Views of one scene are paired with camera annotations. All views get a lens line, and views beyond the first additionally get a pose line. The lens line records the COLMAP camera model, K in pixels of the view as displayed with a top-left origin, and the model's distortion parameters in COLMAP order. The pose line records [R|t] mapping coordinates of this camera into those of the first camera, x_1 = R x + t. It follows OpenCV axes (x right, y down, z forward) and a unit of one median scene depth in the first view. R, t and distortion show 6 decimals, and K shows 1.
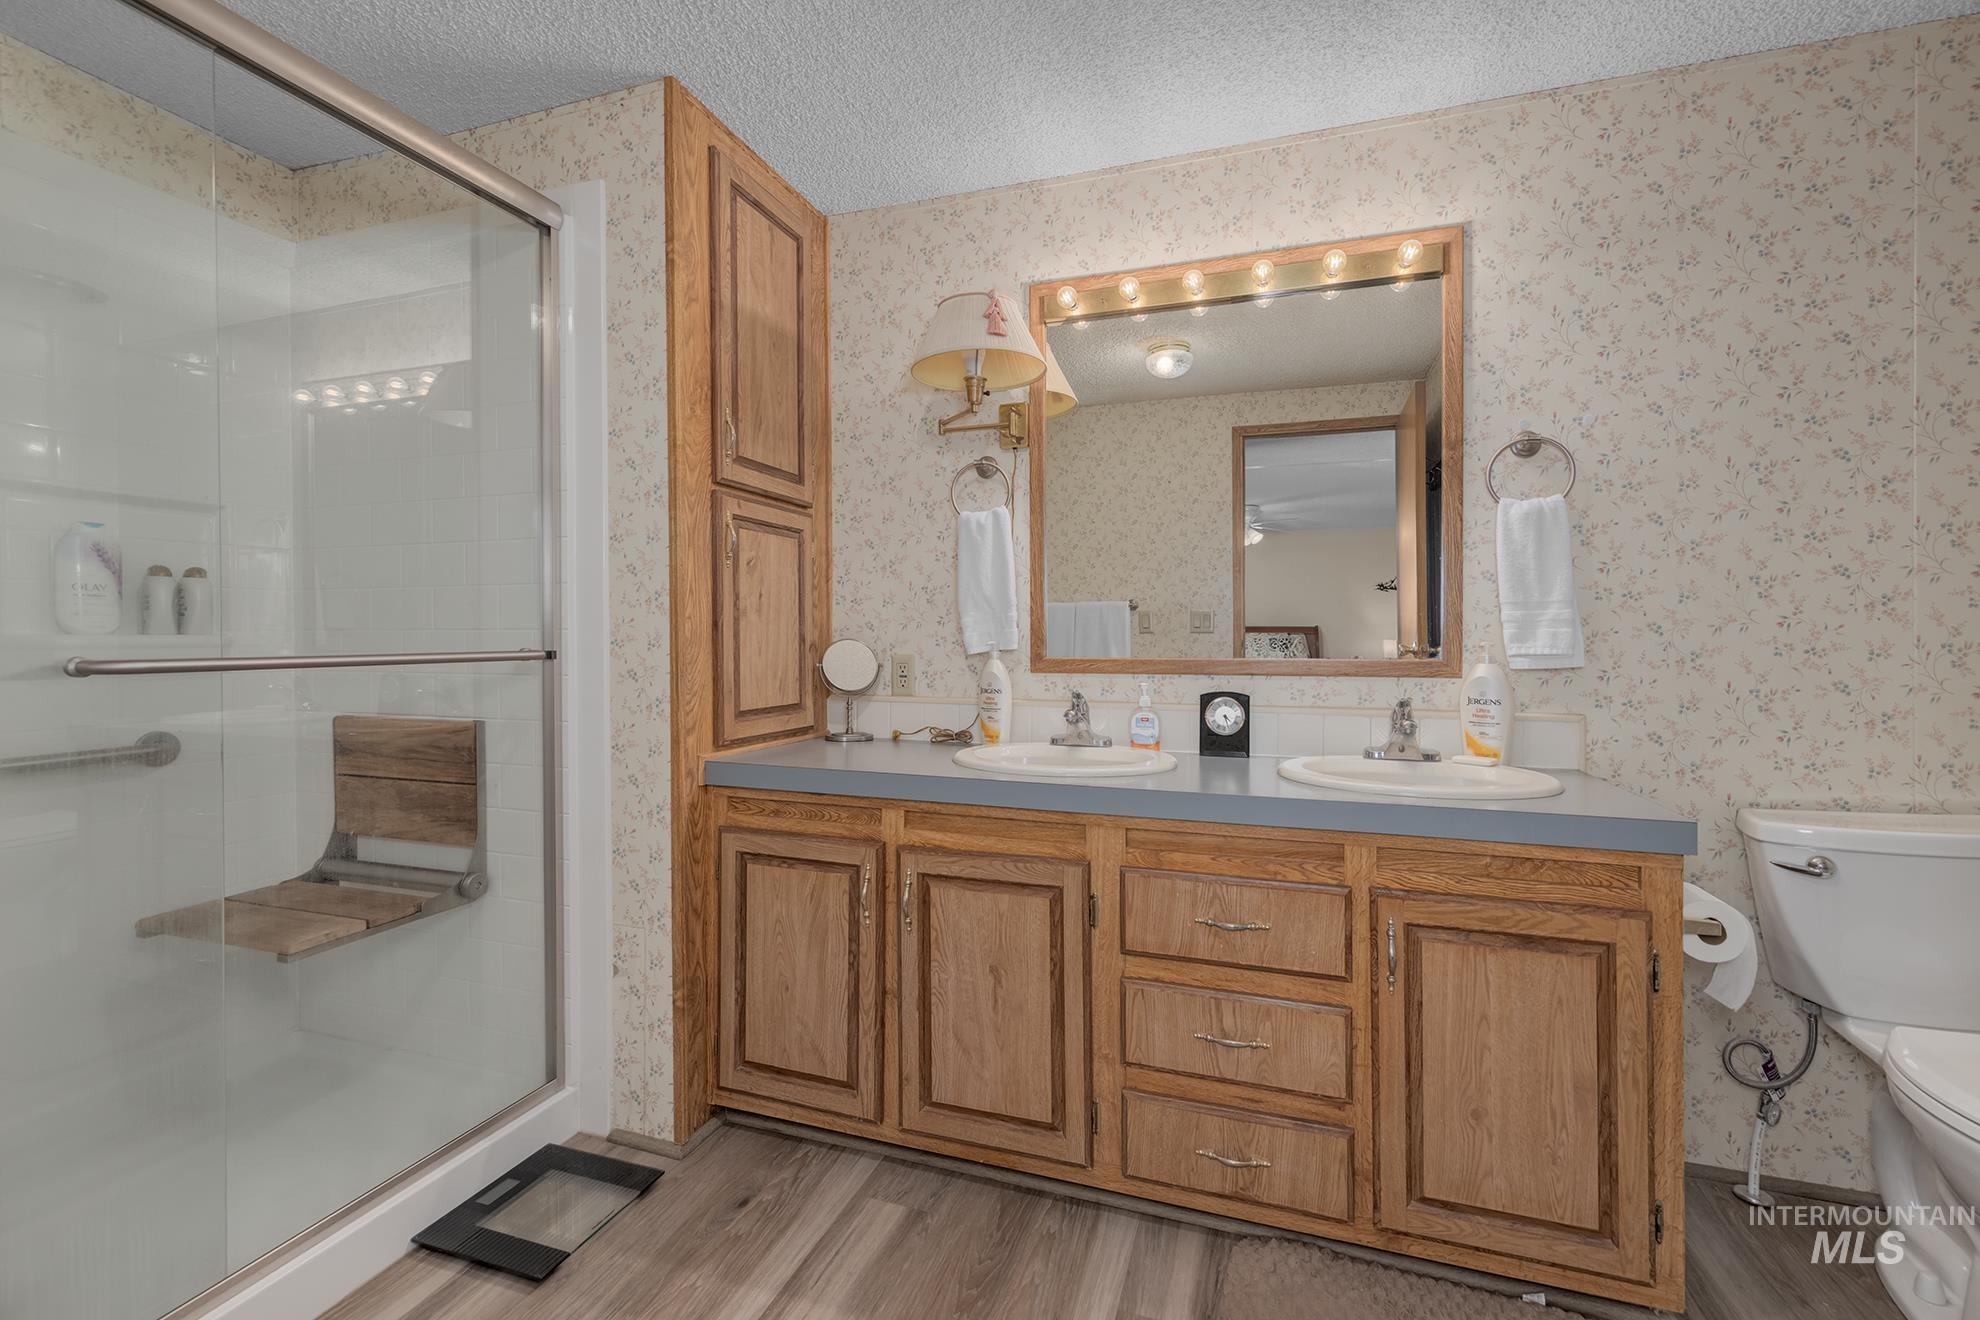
lens RADIAL K [[851.8, 0, 990.0], [0, 851.8, 660.0], [0, 0, 1]] dist [-0.000365, -0.000117]
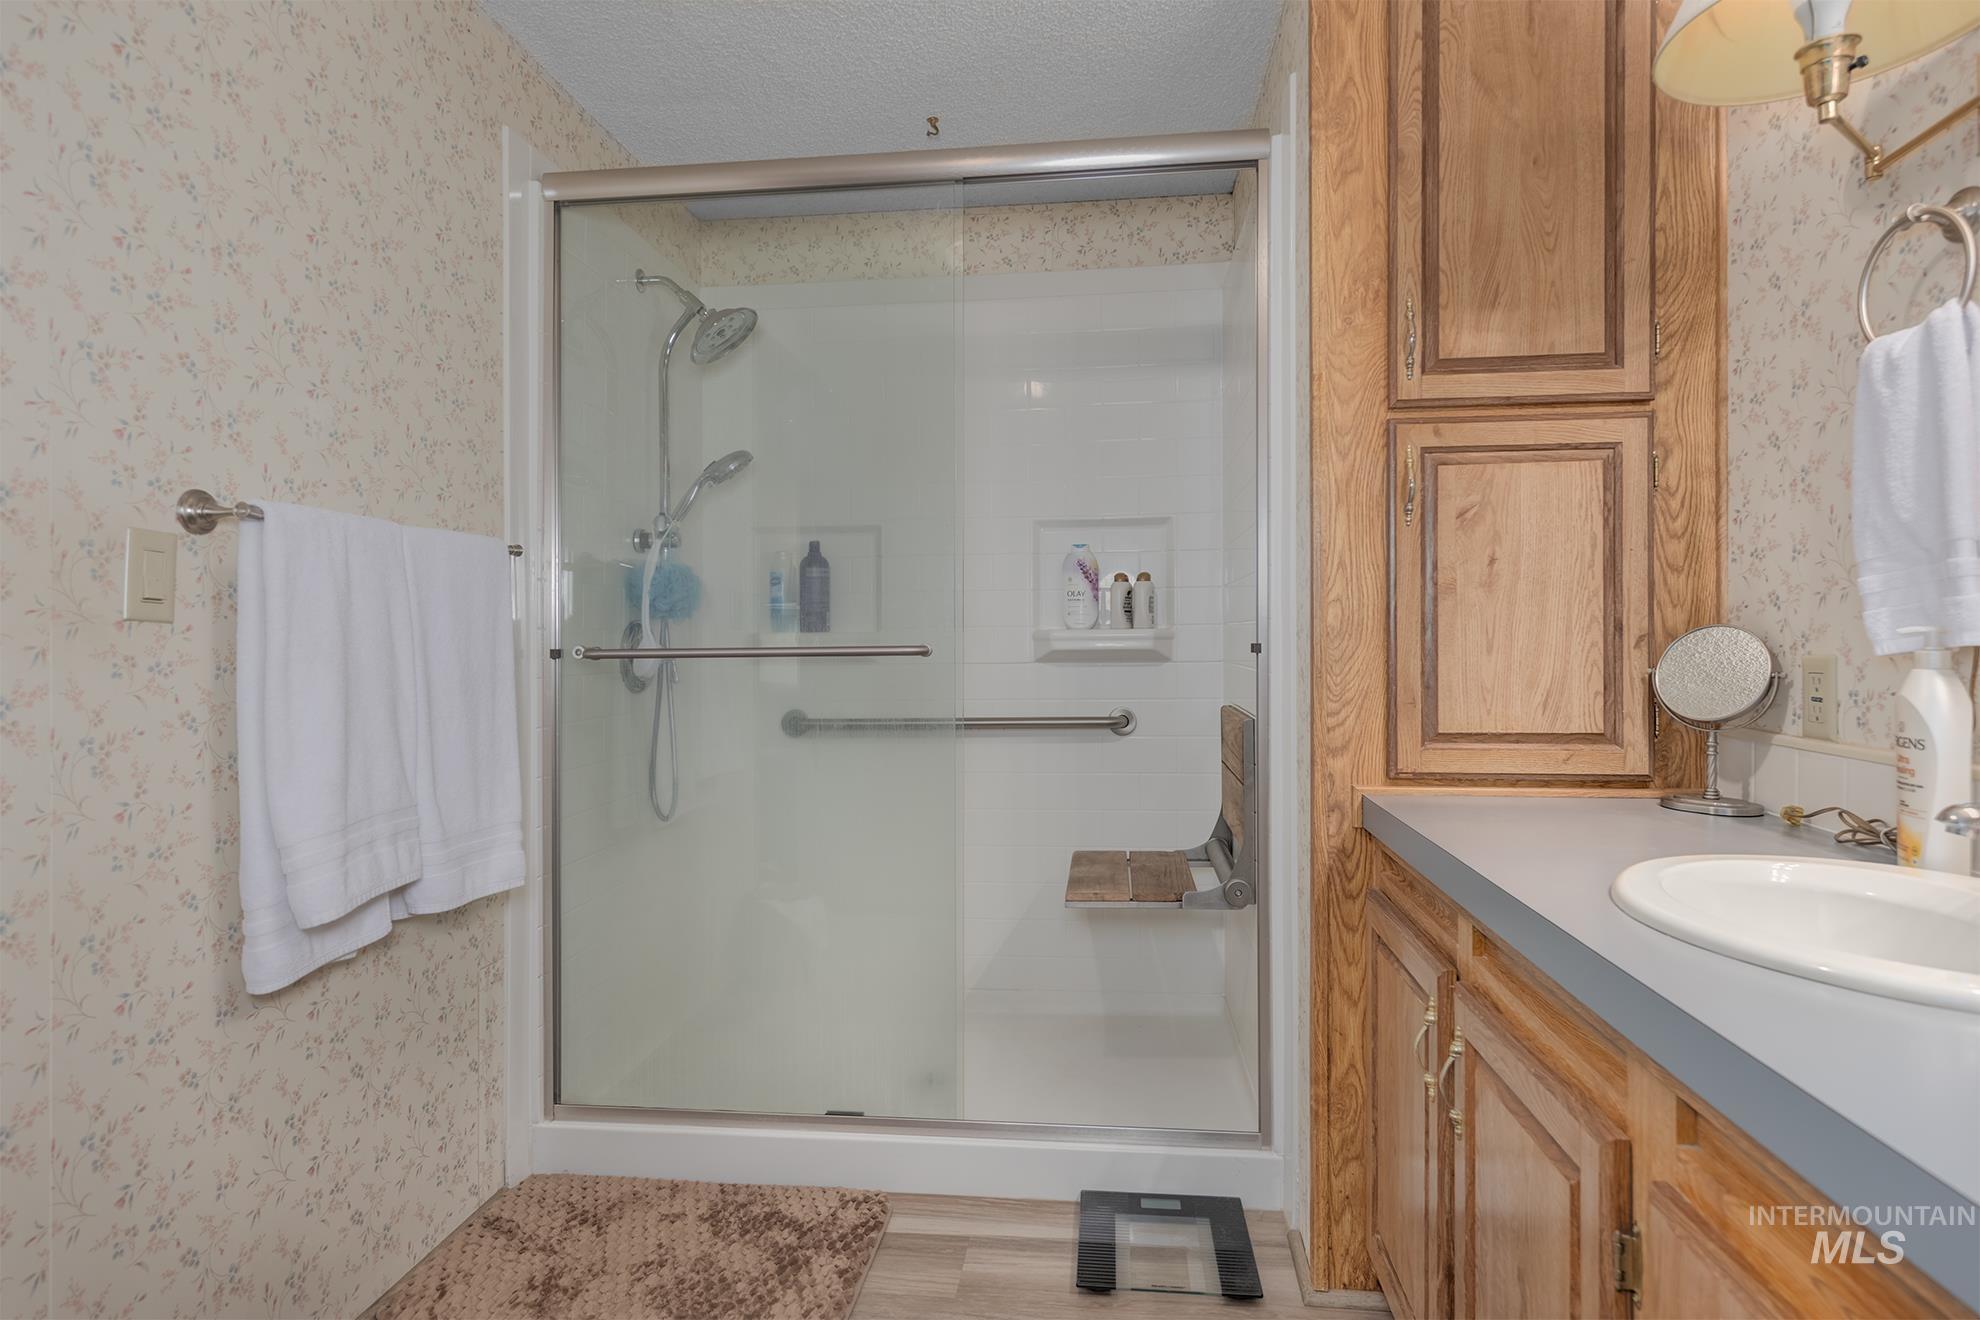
lens RADIAL K [[1052.7, 0, 990.3], [0, 1052.7, 657.9], [0, 0, 1]] dist [-0.002323, -0.000281]
pose [[0.206908, 0.018143, -0.978192, 0.461977], [-0.015944, 0.999758, 0.015170, -0.007571], [0.978230, 0.012457, 0.207148, 0.477641]]
